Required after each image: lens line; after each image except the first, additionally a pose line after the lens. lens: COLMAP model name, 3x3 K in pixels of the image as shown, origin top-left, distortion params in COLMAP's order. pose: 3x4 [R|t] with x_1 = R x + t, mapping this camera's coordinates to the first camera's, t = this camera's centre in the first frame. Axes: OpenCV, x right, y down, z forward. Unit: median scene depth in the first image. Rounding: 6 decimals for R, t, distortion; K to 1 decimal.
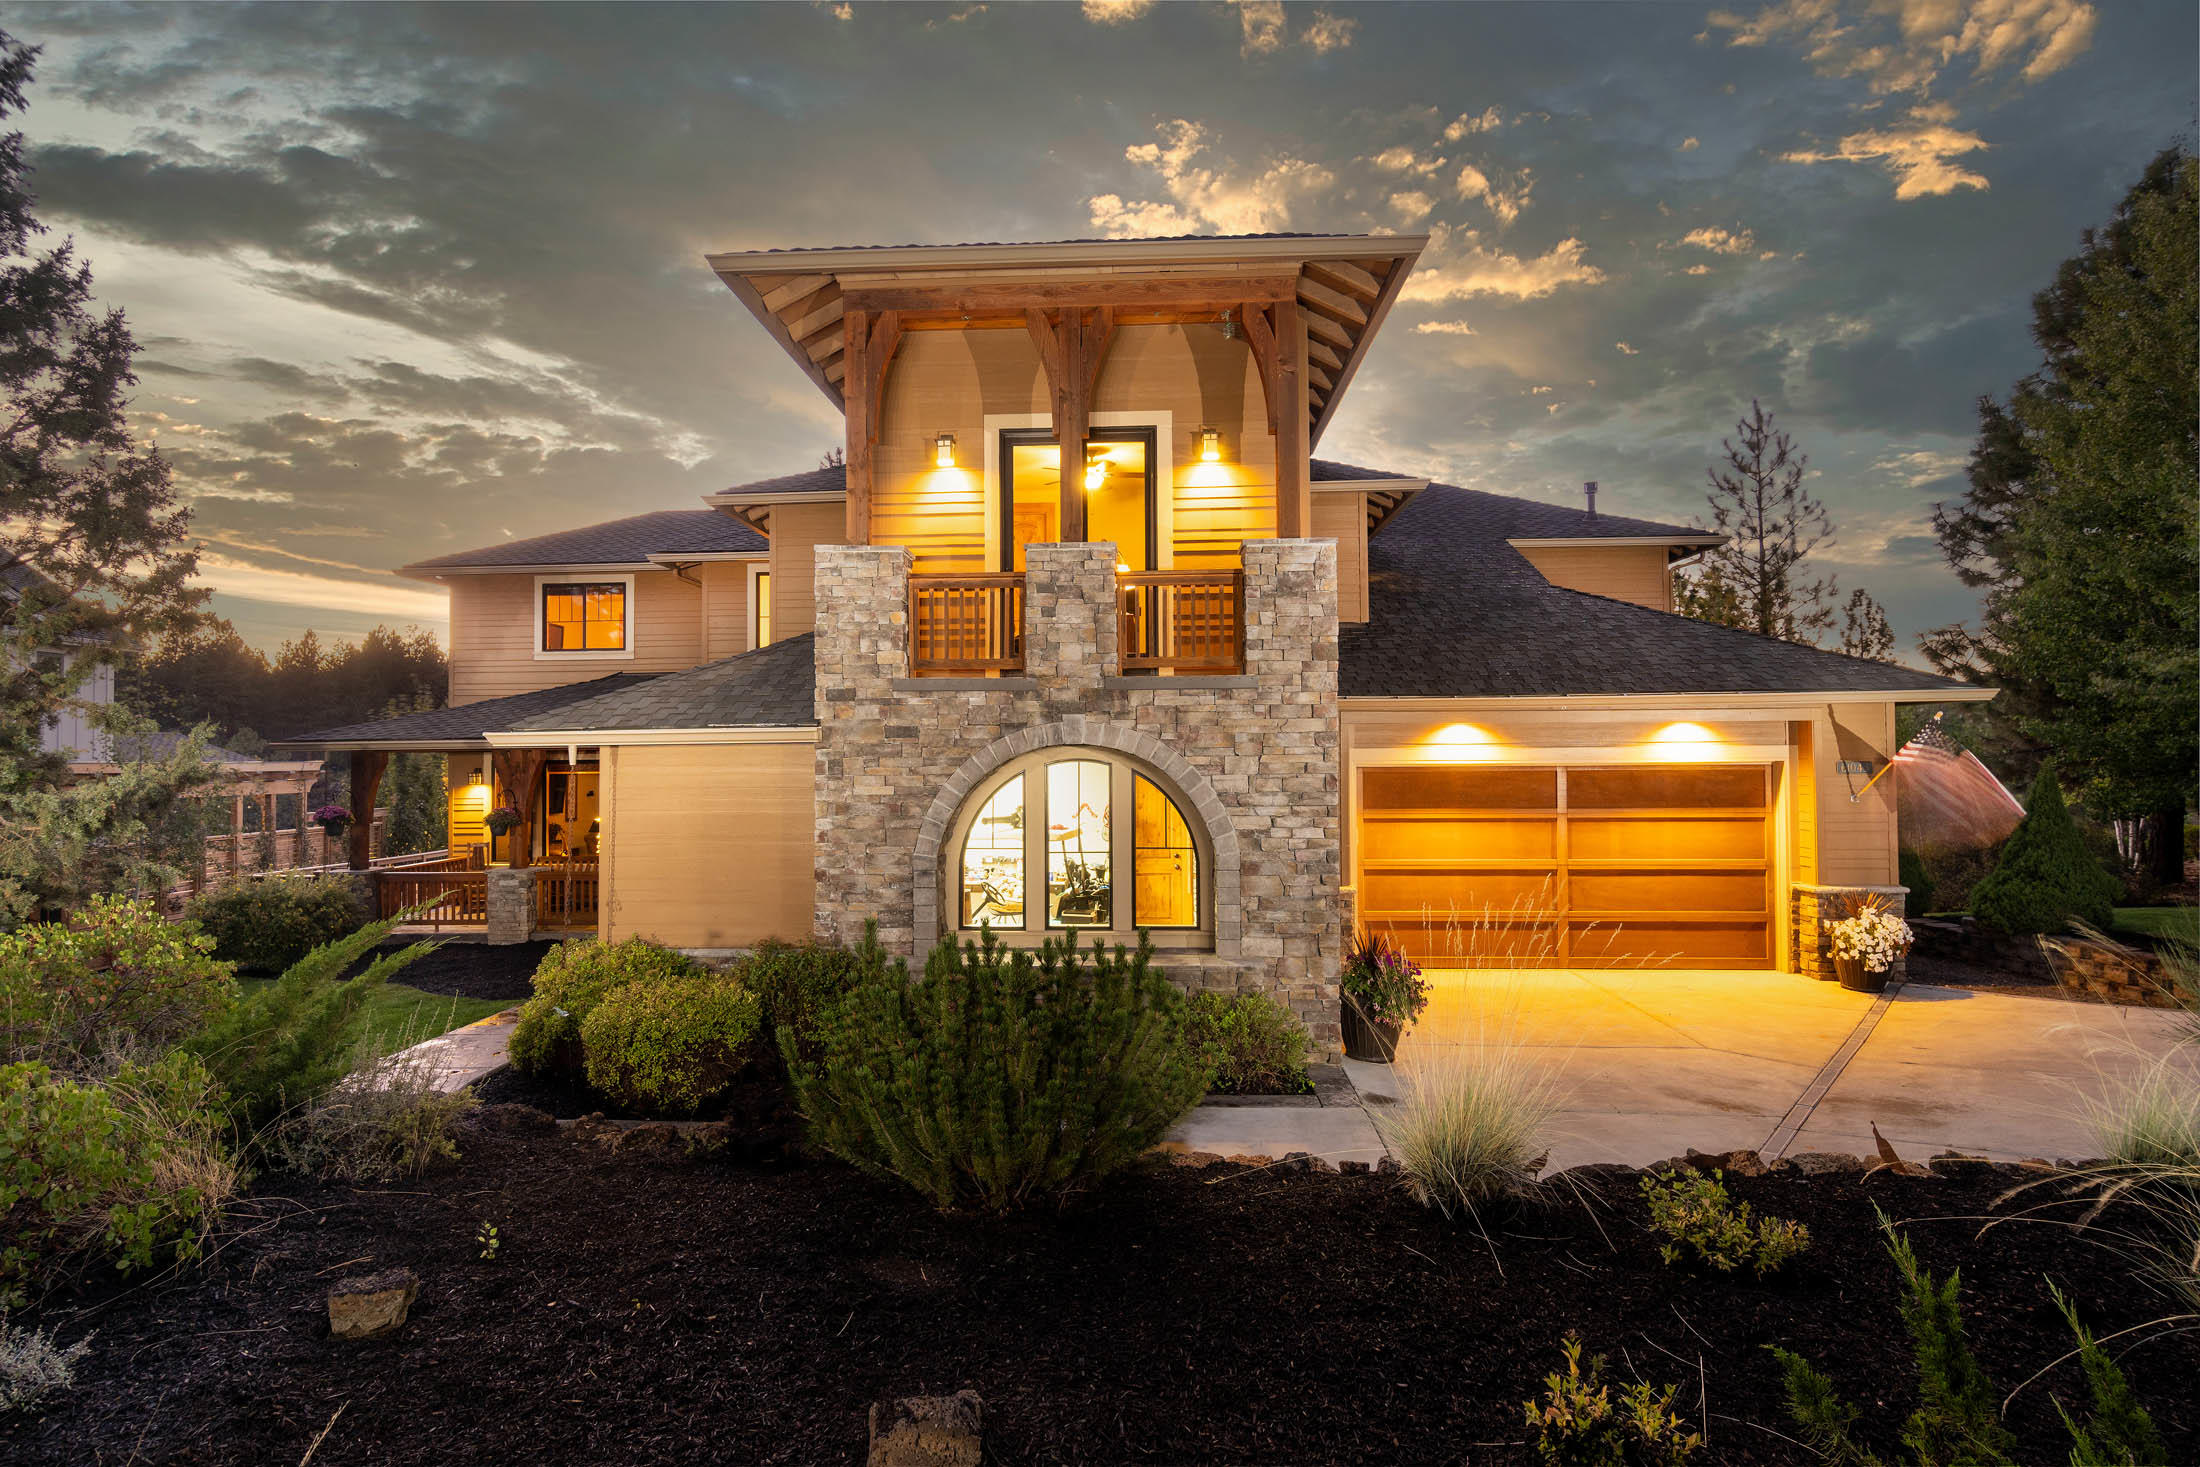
lens RADIAL K [[1179.1, 0, 1100.8], [0, 1179.1, 731.8], [0, 0, 1]] dist [-0.004868, -0.000252]
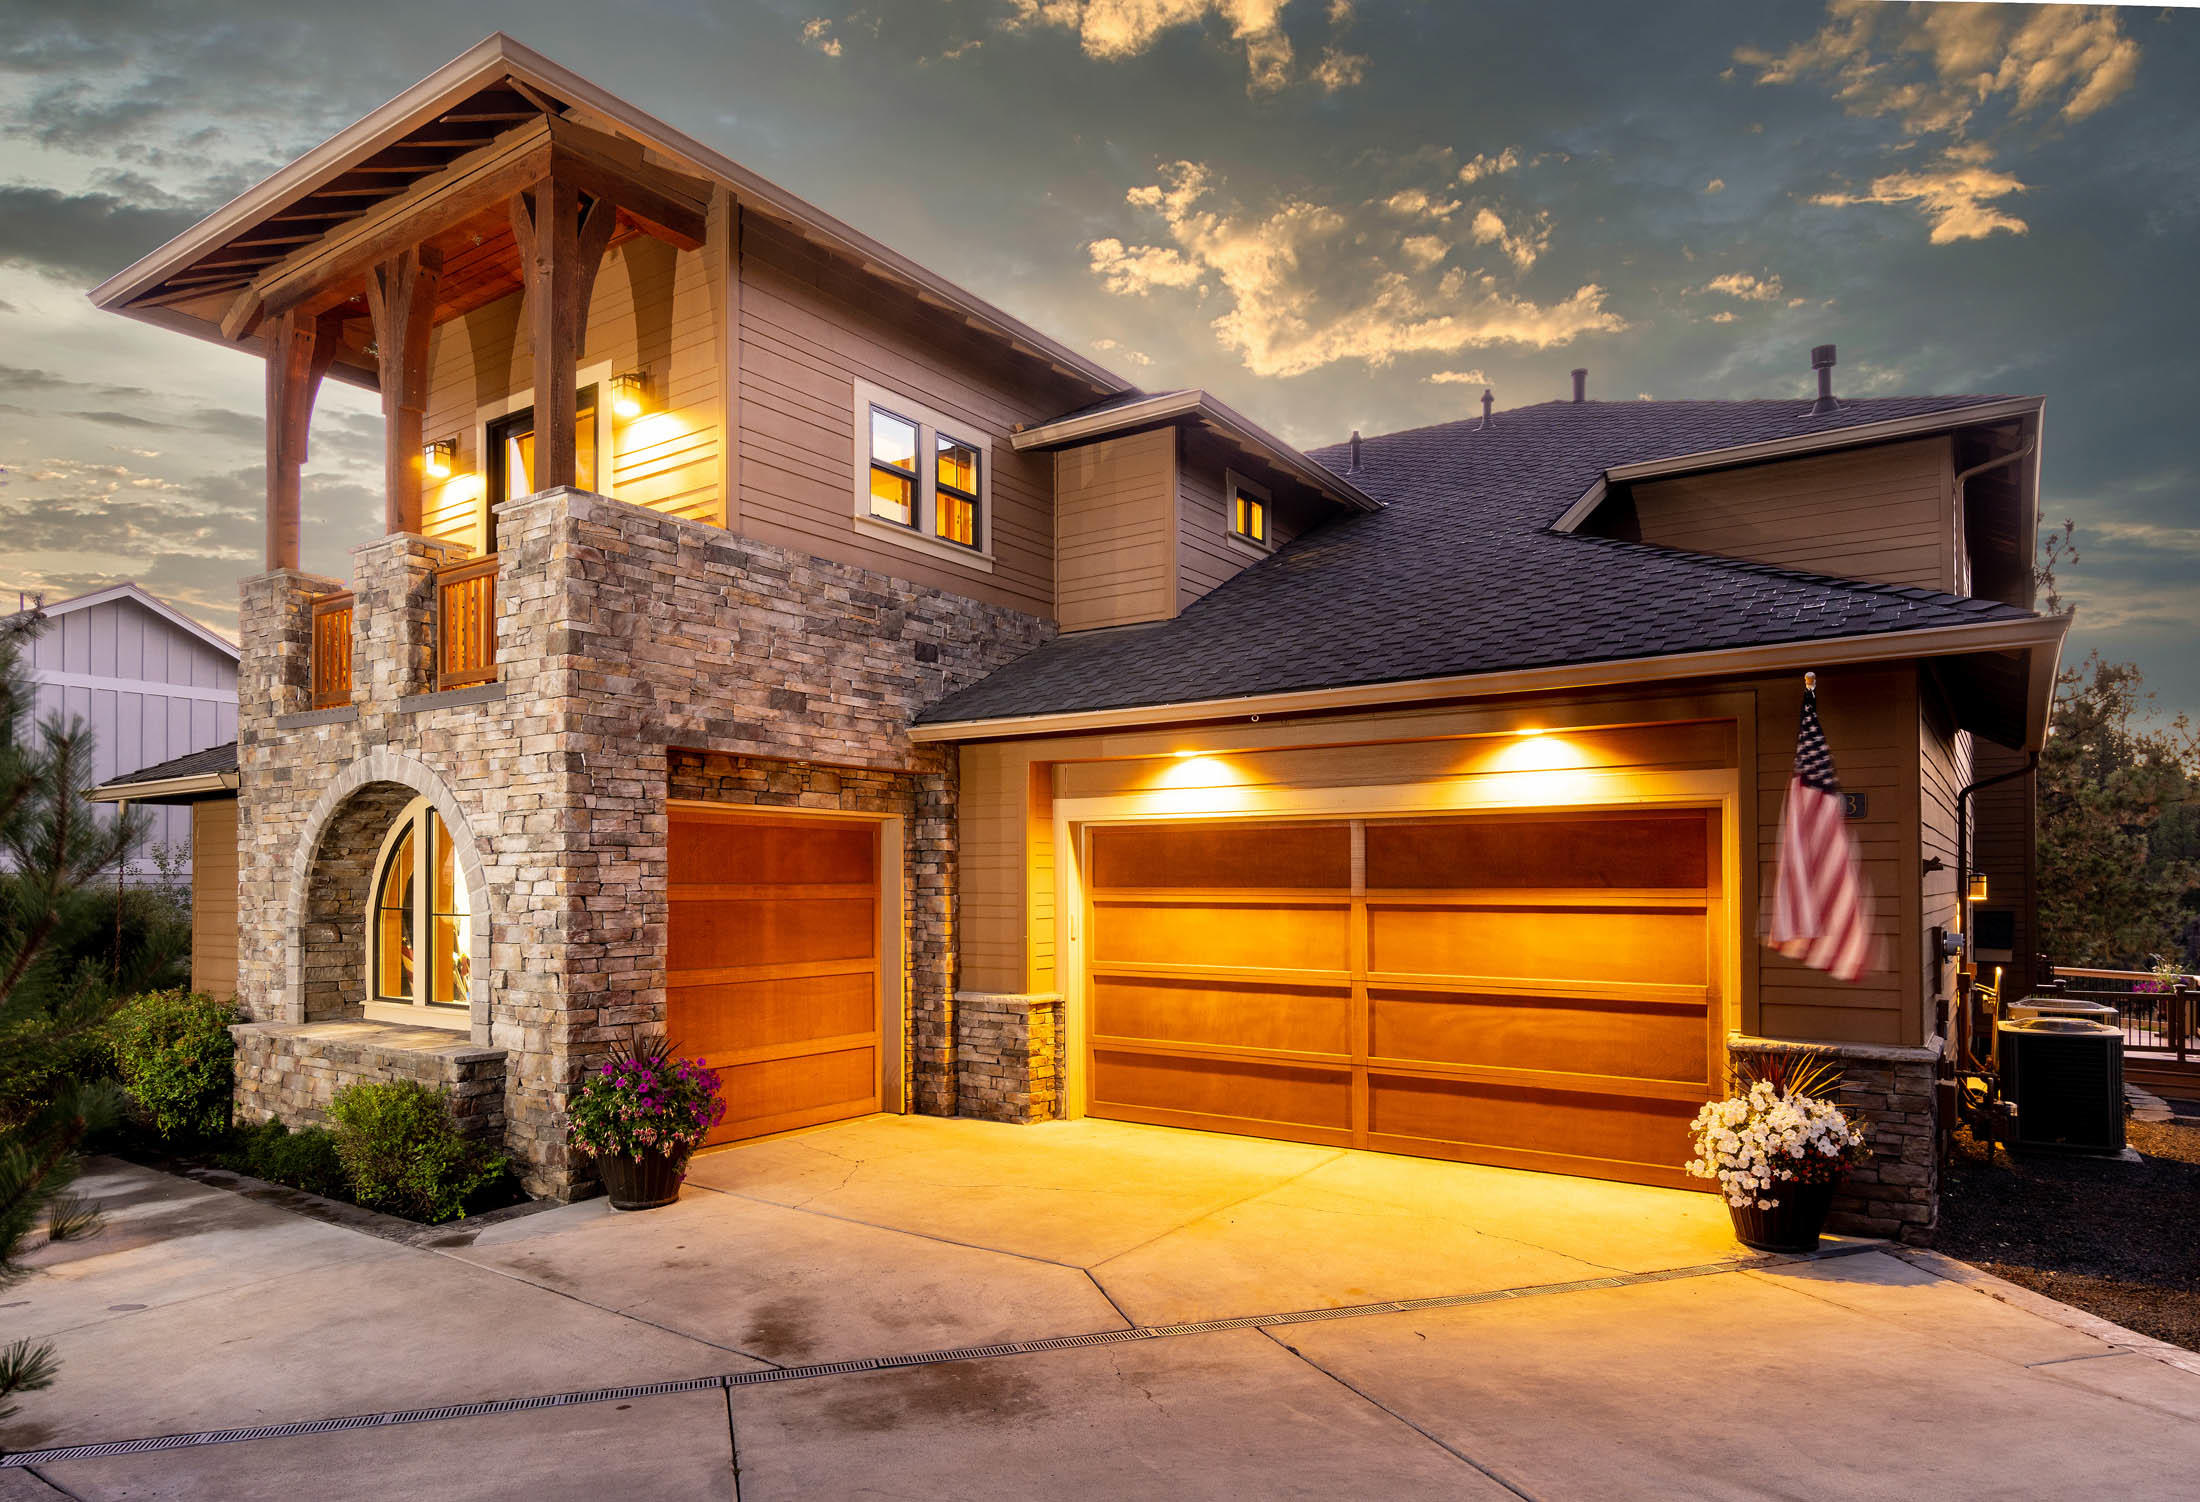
lens RADIAL K [[1390.9, 0, 966.8], [0, 1390.9, 870.3], [0, 0, 1]] dist [-0.025228, 0.000015]
pose [[0.834454, 0.002600, -0.551071, 0.869790], [0.006417, 0.999875, 0.014436, 0.062571], [0.551040, -0.015582, 0.834333, 0.409483]]
